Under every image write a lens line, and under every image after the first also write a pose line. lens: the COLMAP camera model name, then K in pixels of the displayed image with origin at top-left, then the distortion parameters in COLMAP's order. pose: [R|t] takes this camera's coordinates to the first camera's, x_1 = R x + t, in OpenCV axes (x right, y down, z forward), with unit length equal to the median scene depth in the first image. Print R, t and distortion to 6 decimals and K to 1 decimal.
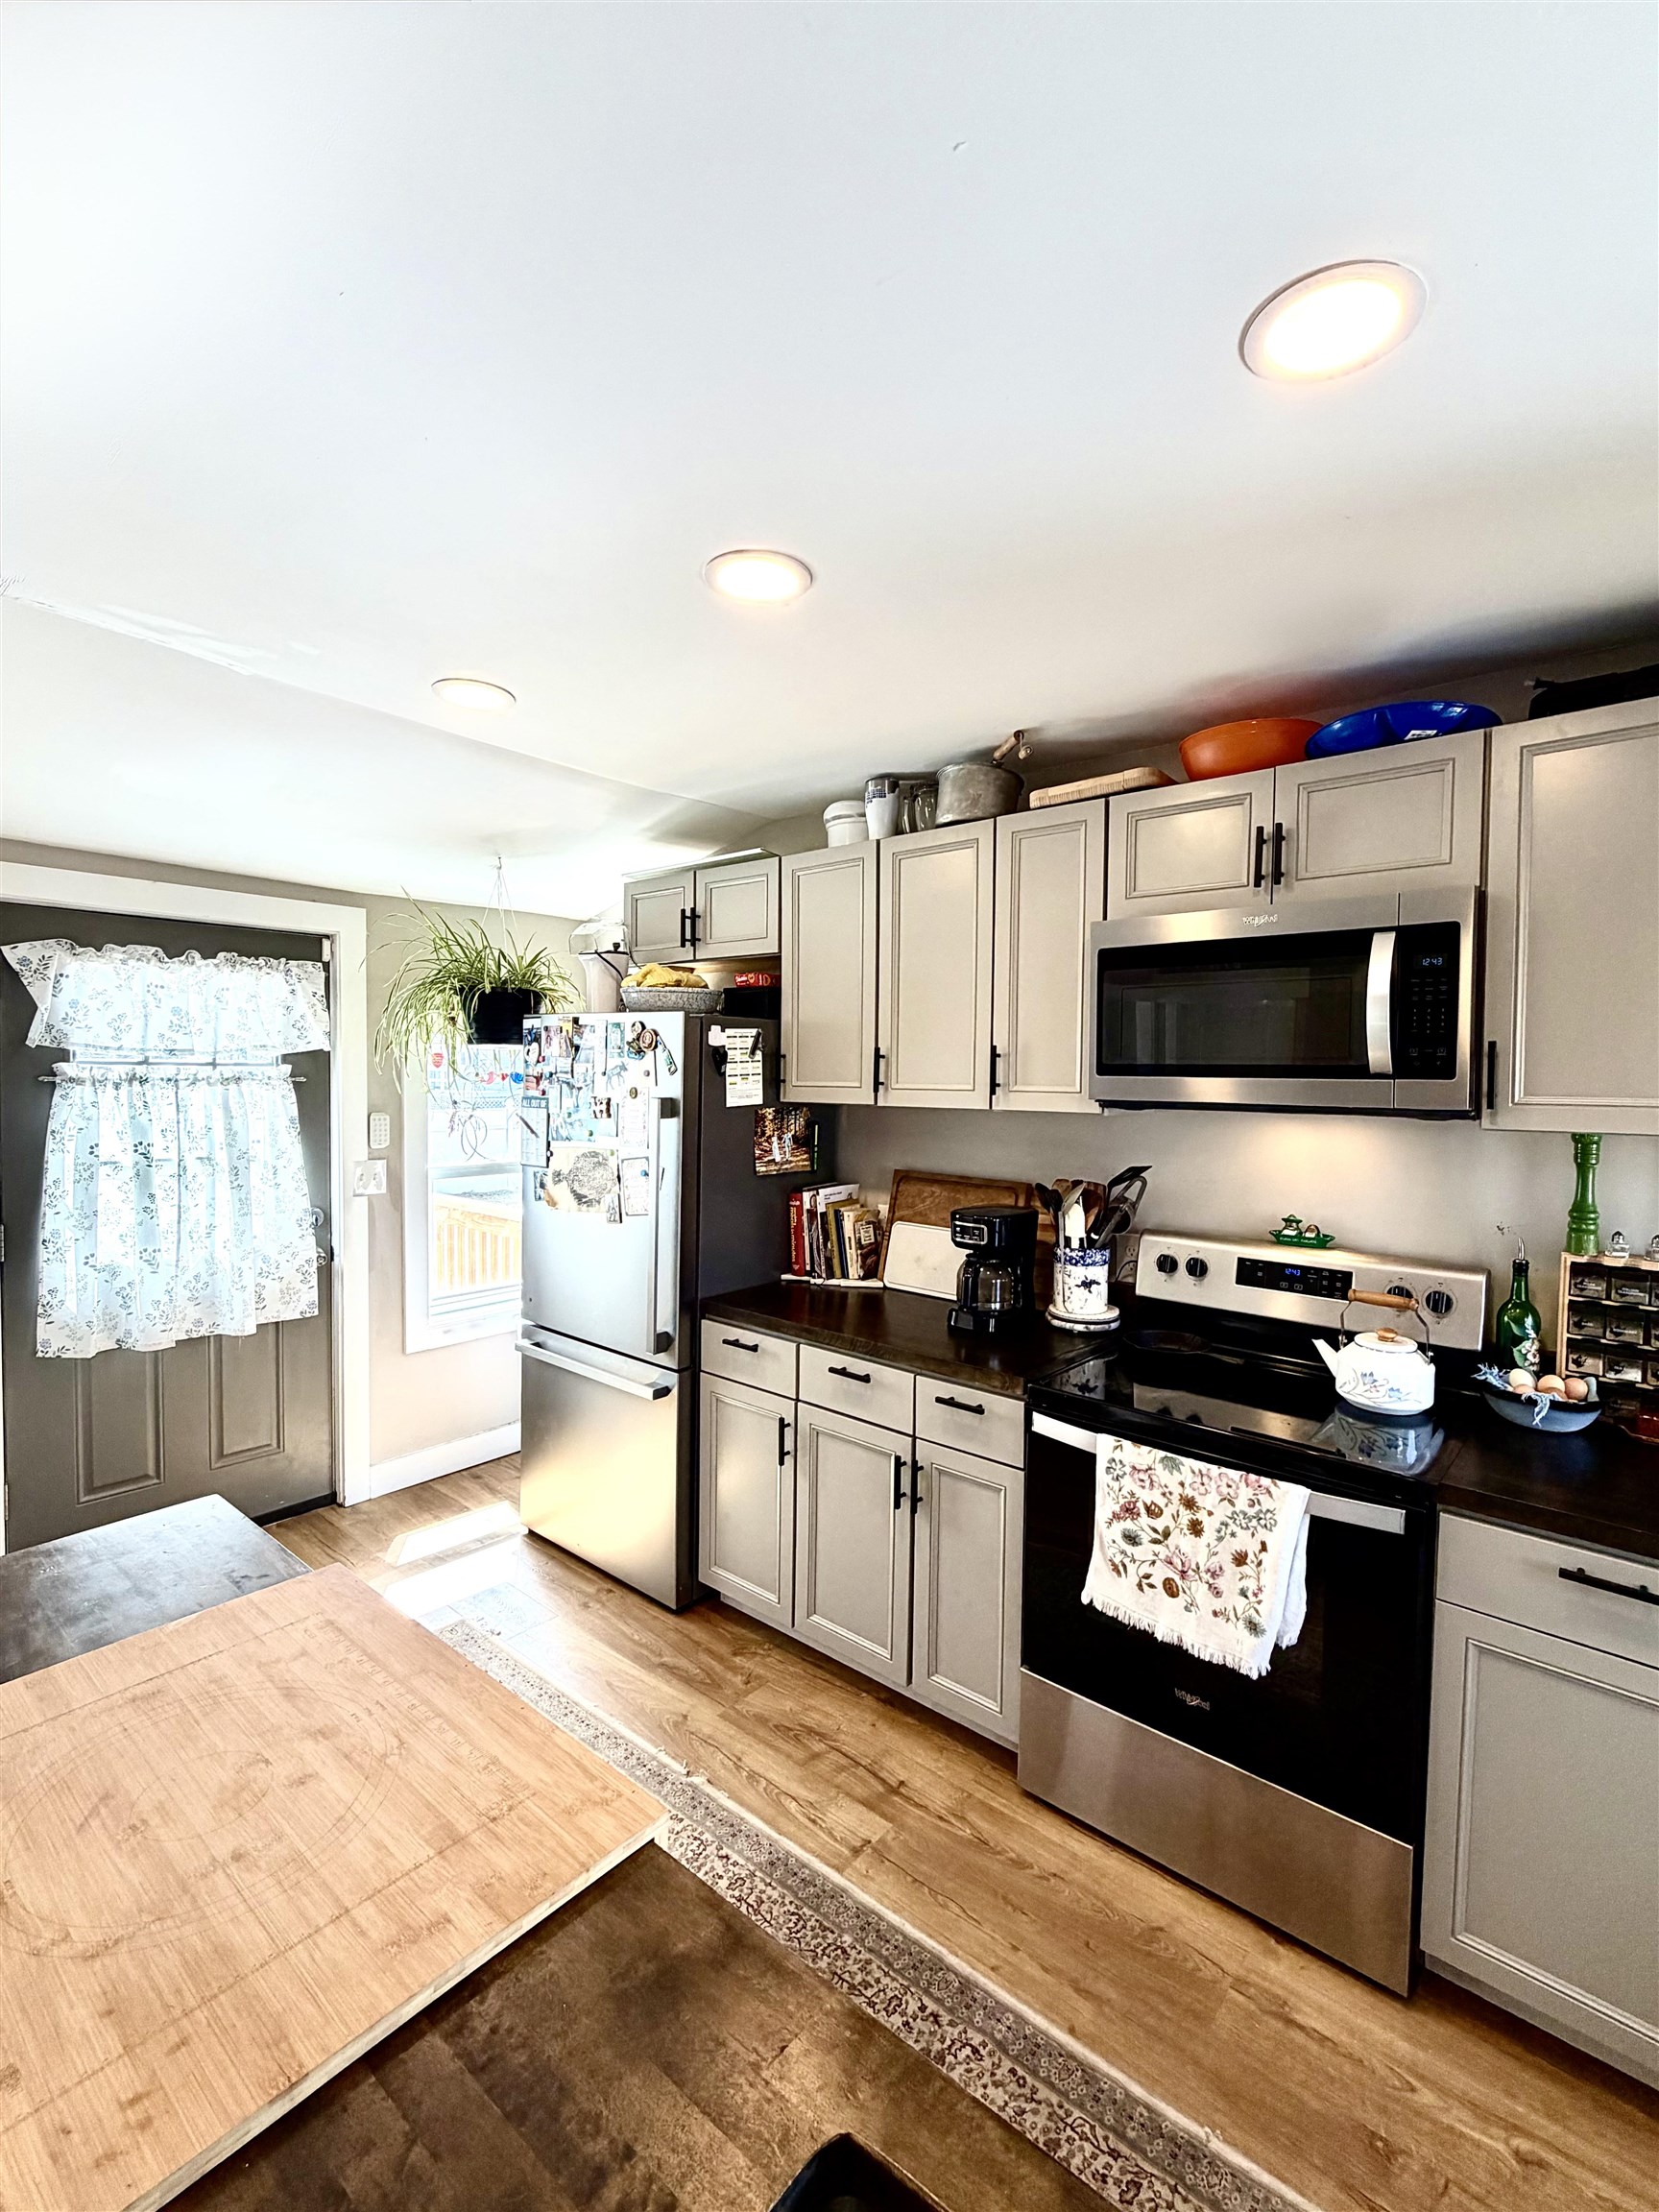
lens RADIAL K [[1003.4, 0, 827.9], [0, 1003.4, 1096.8], [0, 0, 1]] dist [-0.000076, 0.000017]
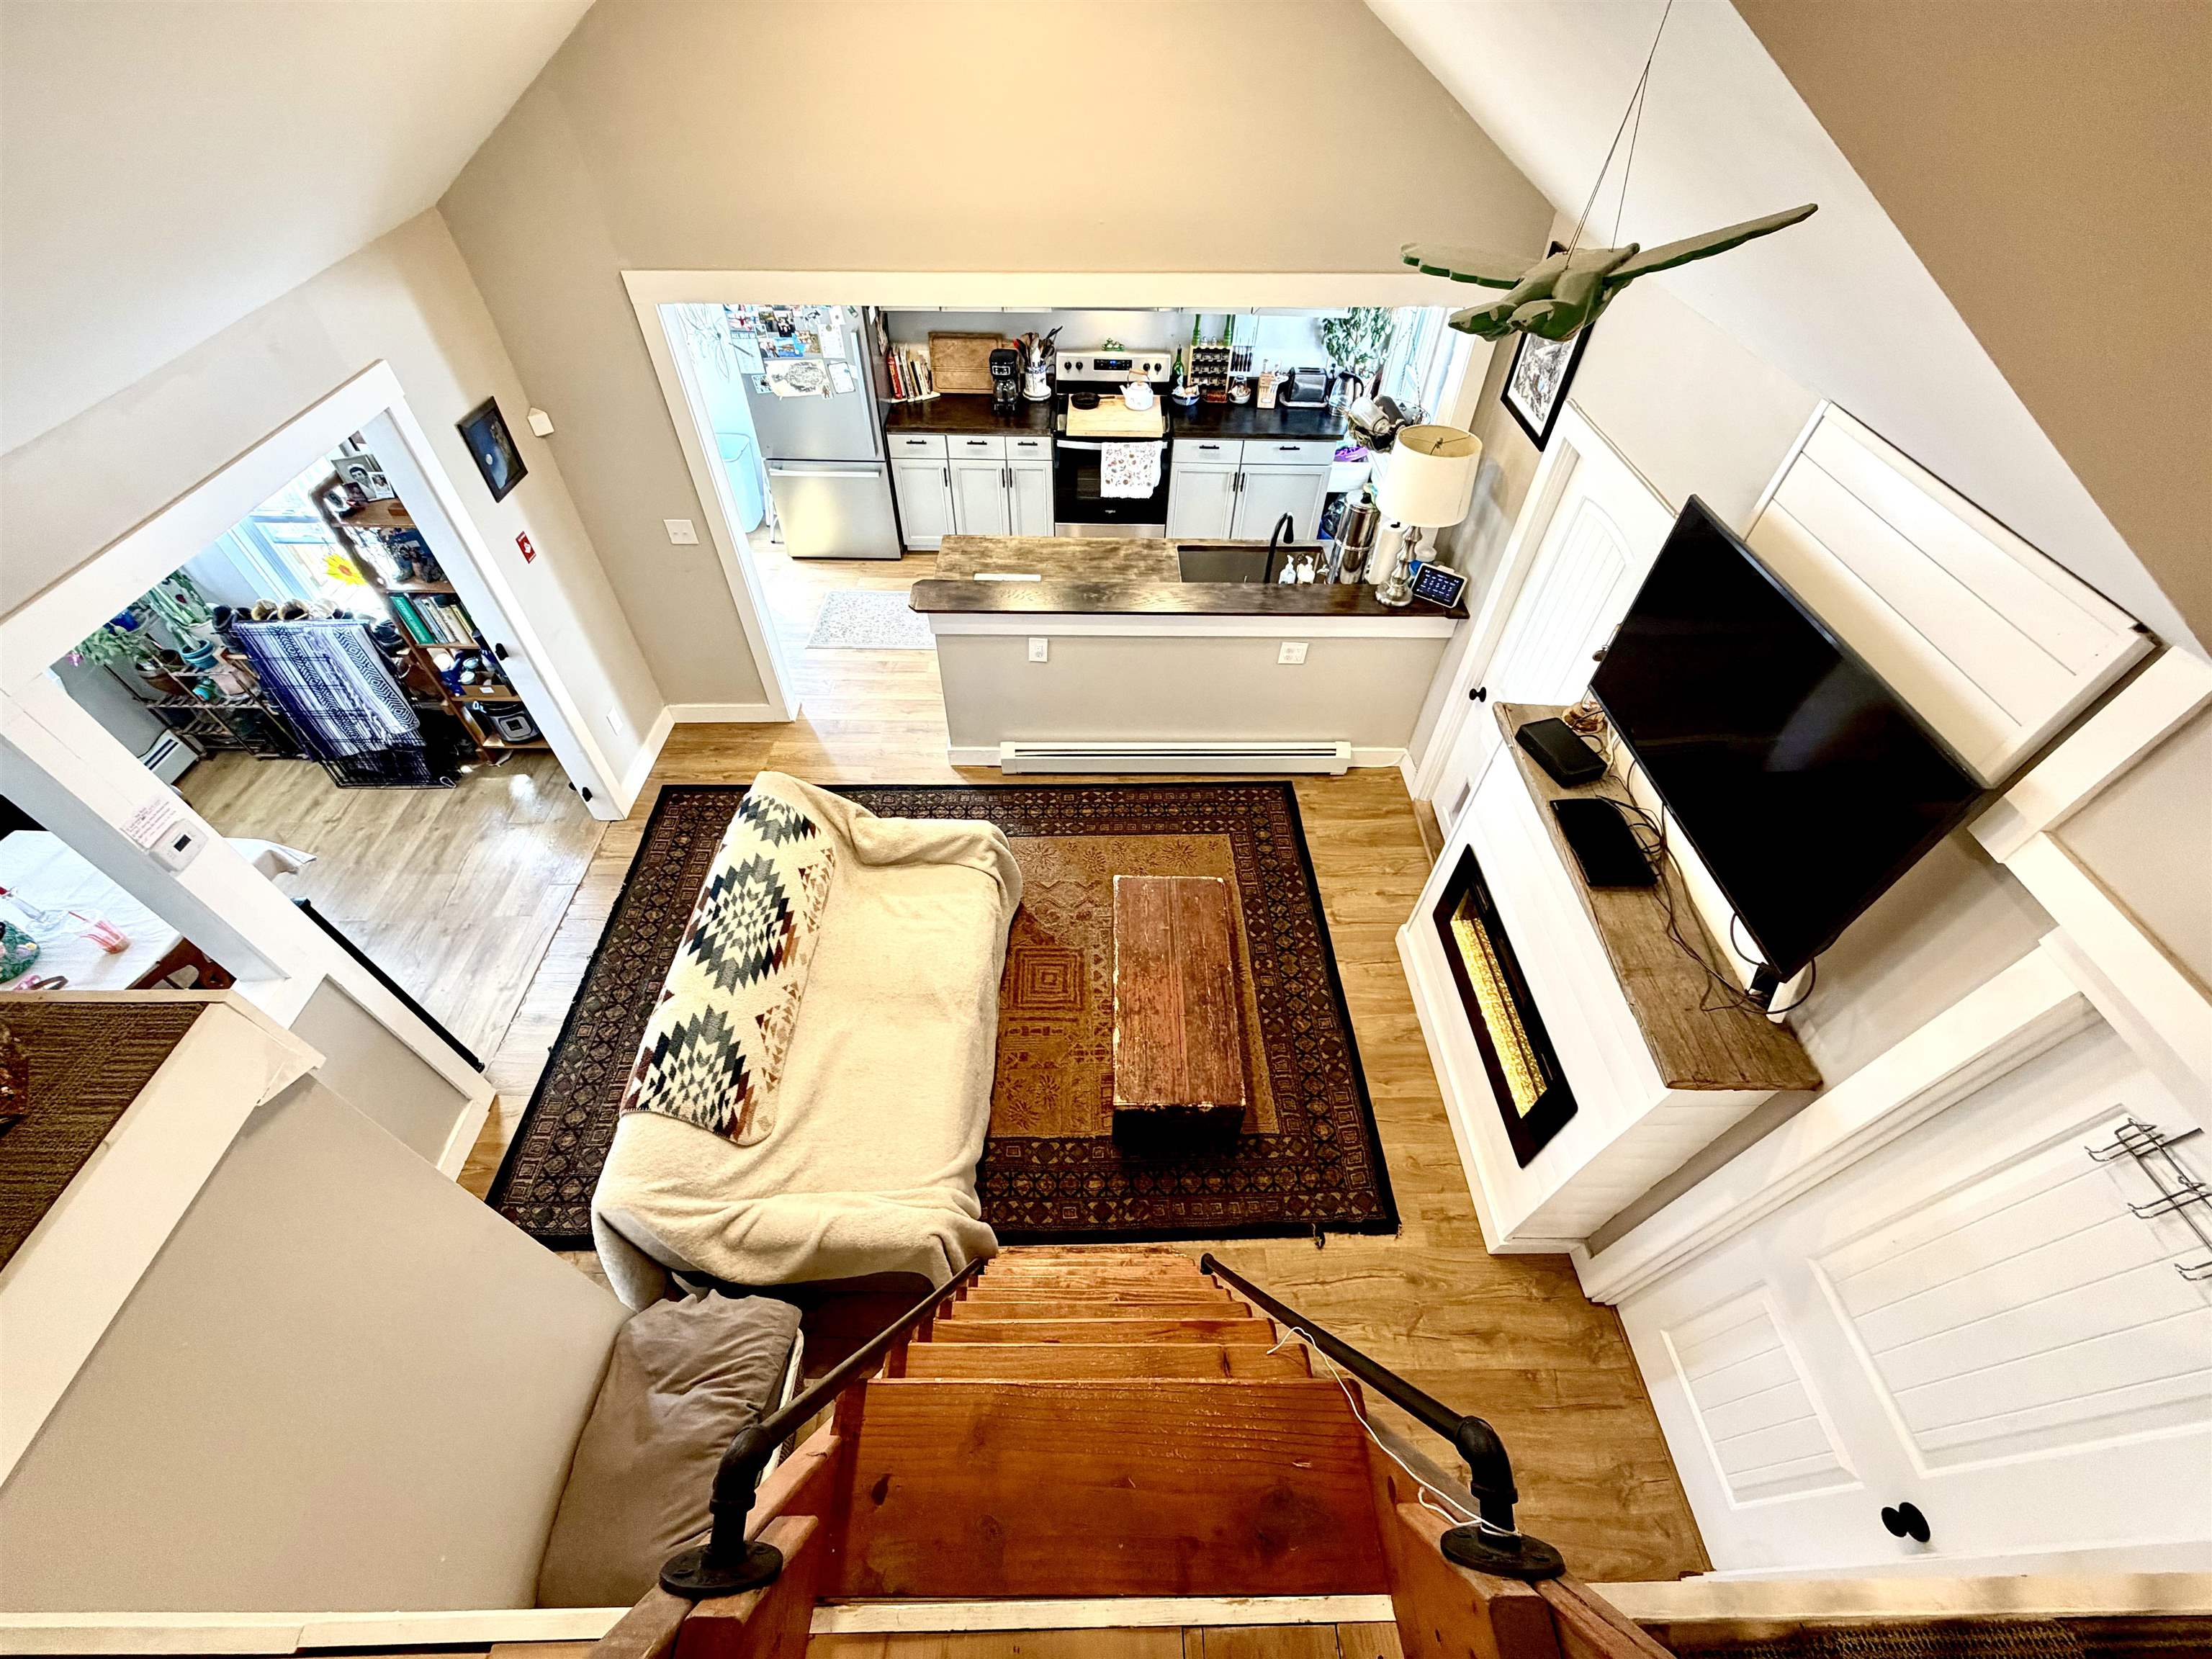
lens RADIAL K [[880.1, 0, 1097.3], [0, 880.1, 834.3], [0, 0, 1]] dist [-0.001134, 0.000445]
pose [[0.752835, -0.486899, 0.442910, -1.285772], [0.011612, 0.682621, 0.730681, -0.712983], [-0.658107, -0.544939, 0.519554, -0.963341]]
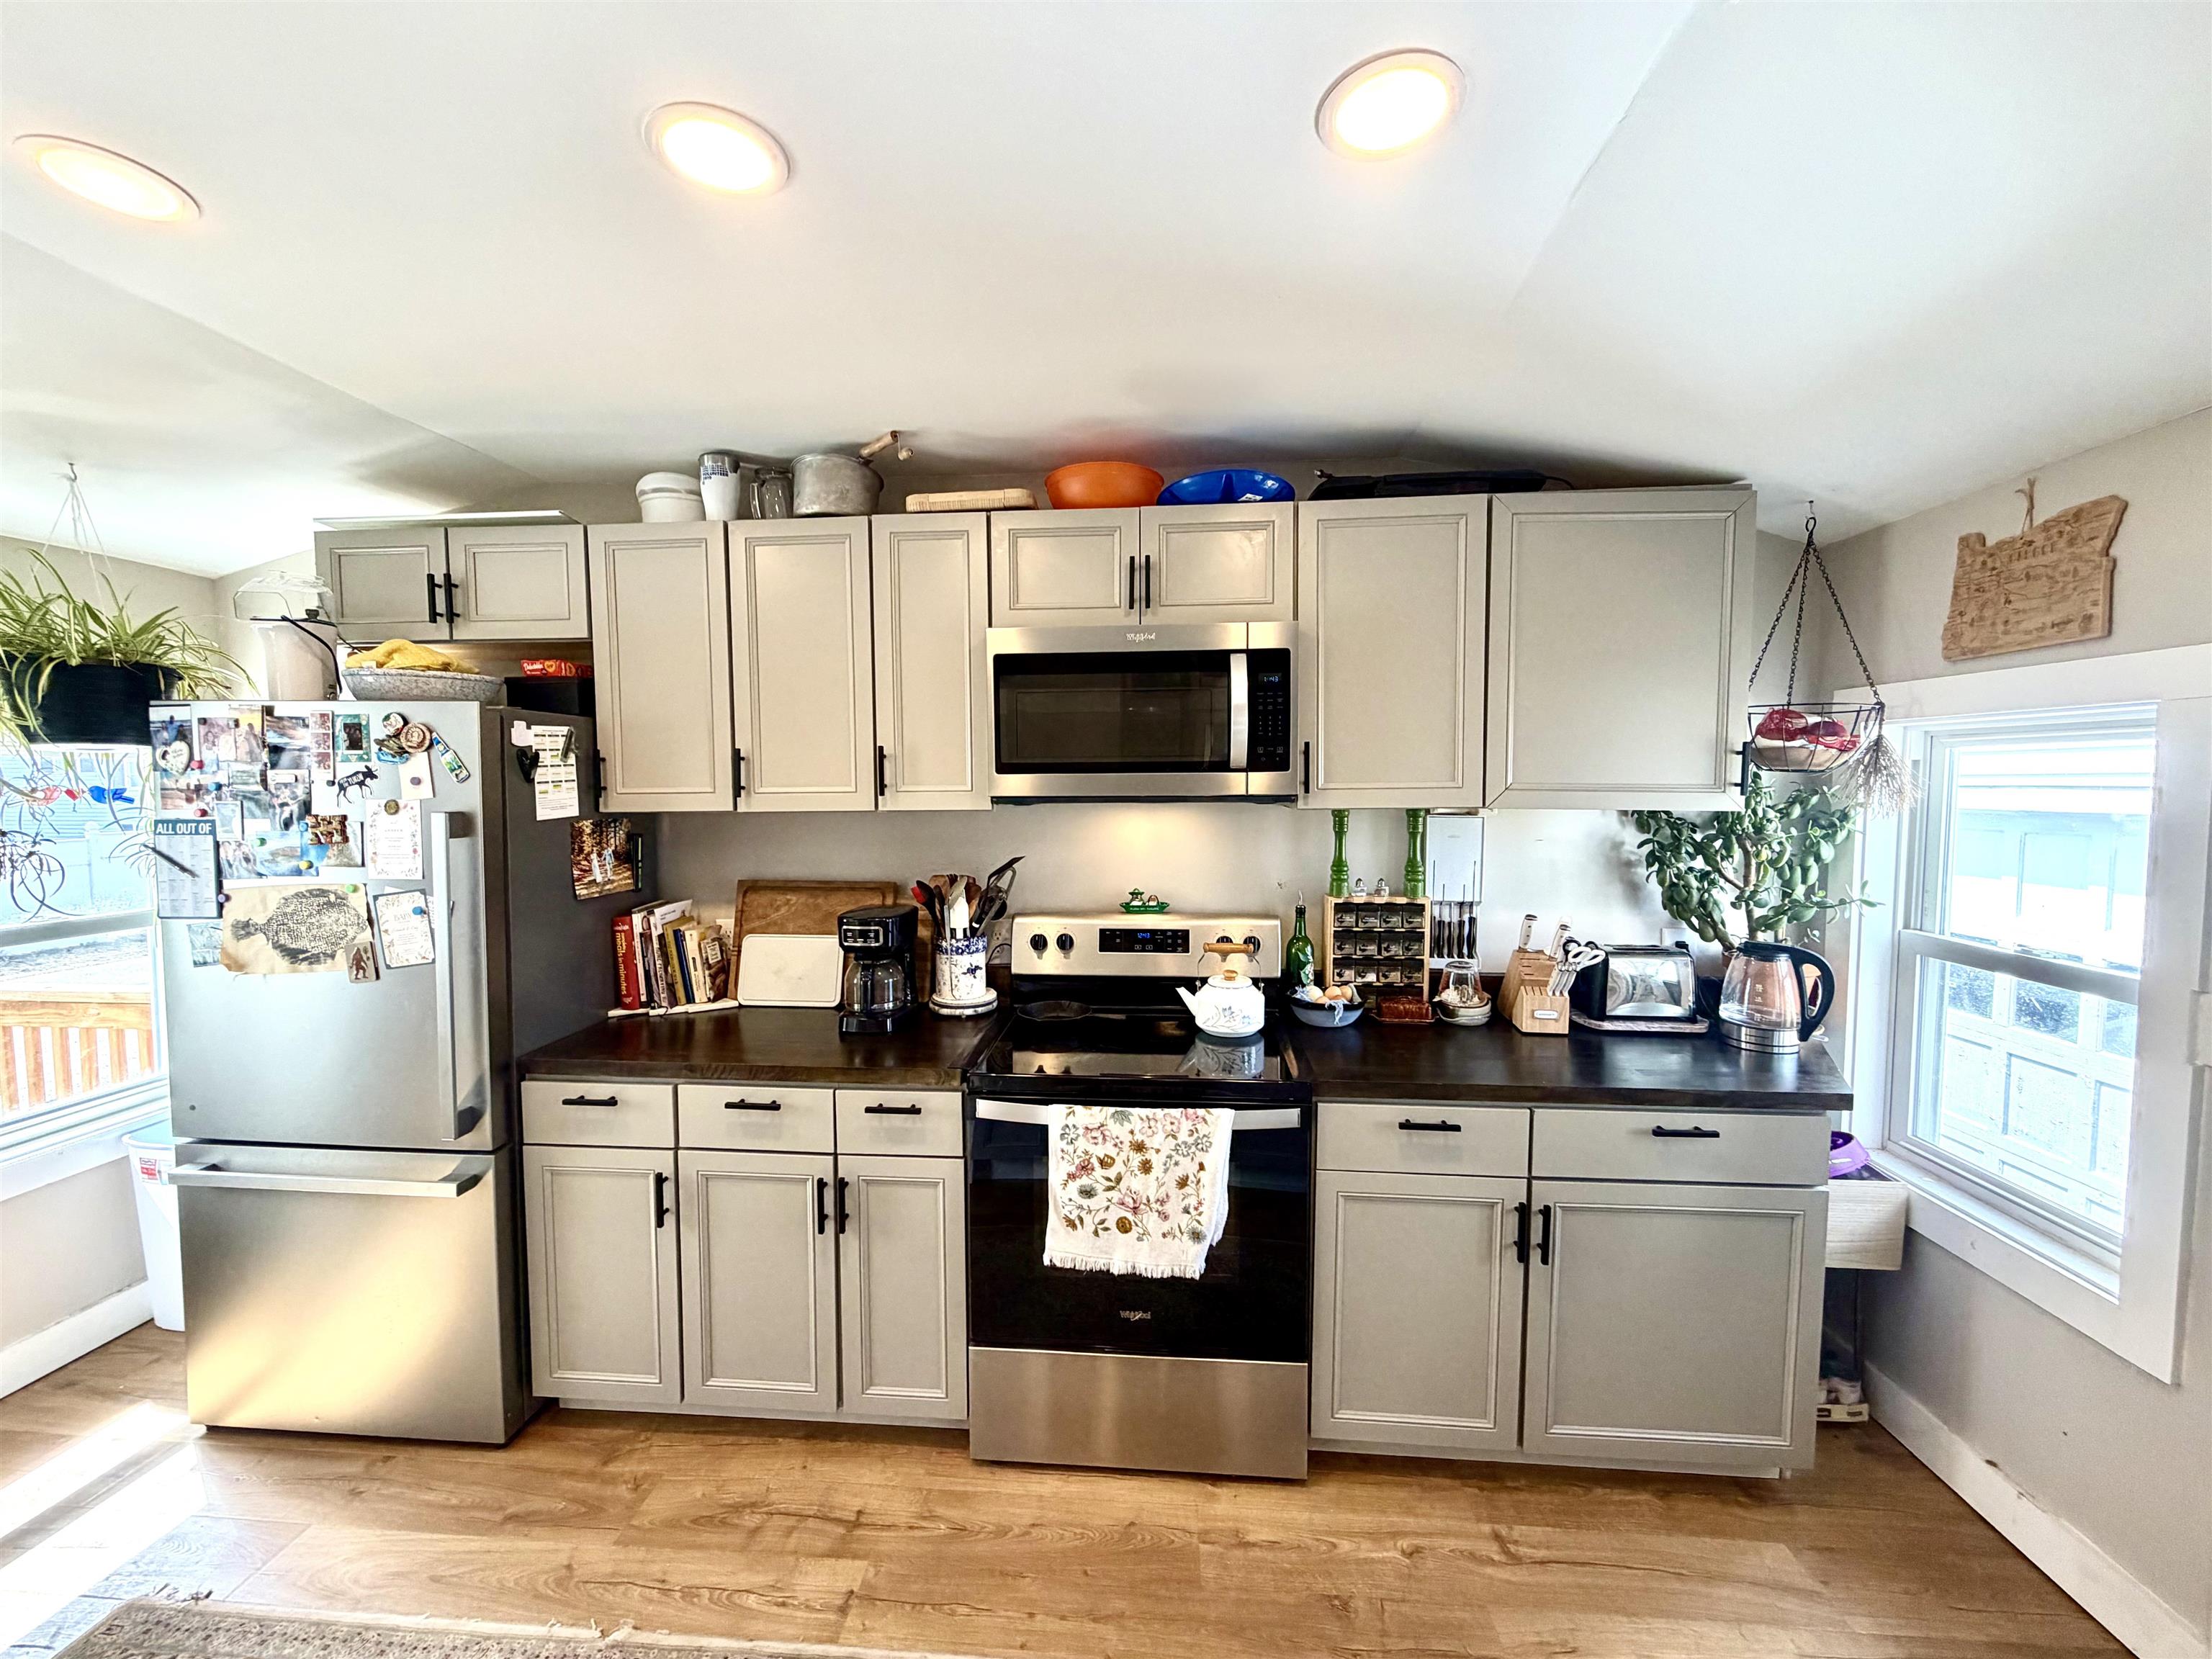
lens RADIAL K [[880.1, 0, 1099.5], [0, 880.1, 826.5], [0, 0, 1]] dist [-0.001134, 0.000445]
pose [[0.805849, -0.046161, 0.590320, -0.192021], [0.031496, 0.998887, 0.035114, 0.005168], [-0.591283, -0.009703, 0.806405, 0.176993]]
